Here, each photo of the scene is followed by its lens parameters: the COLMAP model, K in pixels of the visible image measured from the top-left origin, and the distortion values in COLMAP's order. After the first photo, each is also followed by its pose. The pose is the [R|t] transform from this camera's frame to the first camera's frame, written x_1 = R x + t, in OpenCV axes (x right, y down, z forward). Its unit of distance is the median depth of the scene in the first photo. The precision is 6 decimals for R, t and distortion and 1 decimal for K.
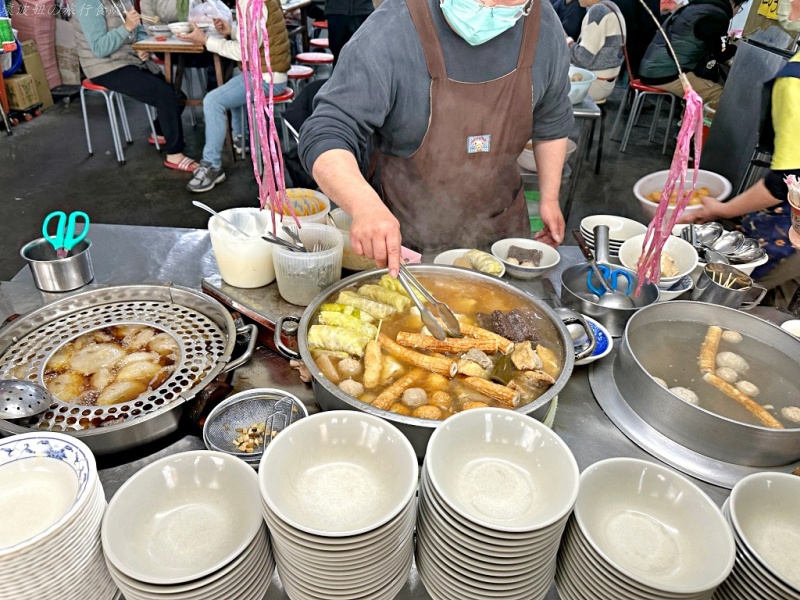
lens RADIAL K [[561.1, 0, 399.7], [0, 561.1, 298.0], [0, 0, 1]] dist [0.037829, -0.009820]
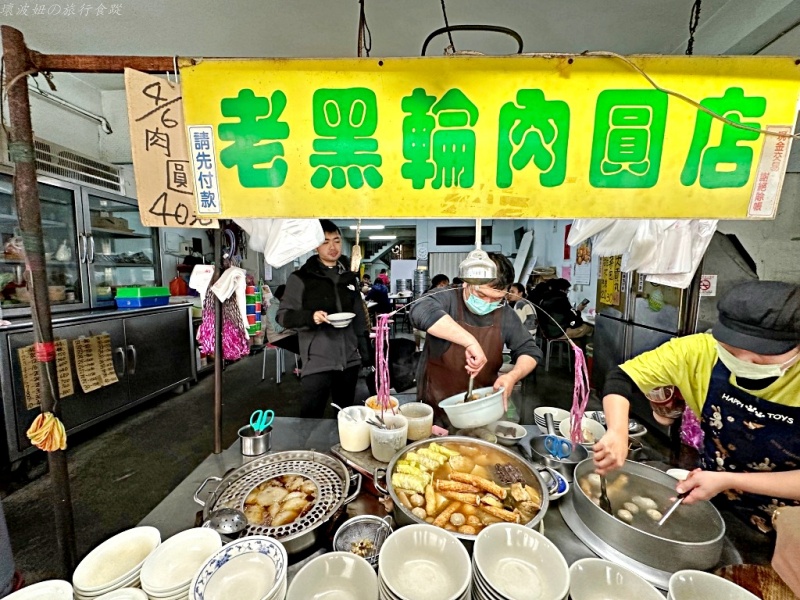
lens RADIAL K [[323.7, 0, 402.5], [0, 323.7, 301.2], [0, 0, 1]] dist [-0.003792, -0.000581]
pose [[0.998750, -0.032171, -0.038263, -0.071019], [0.011128, 0.889286, -0.457217, 0.031497], [0.048736, 0.456219, 0.888532, -0.144010]]
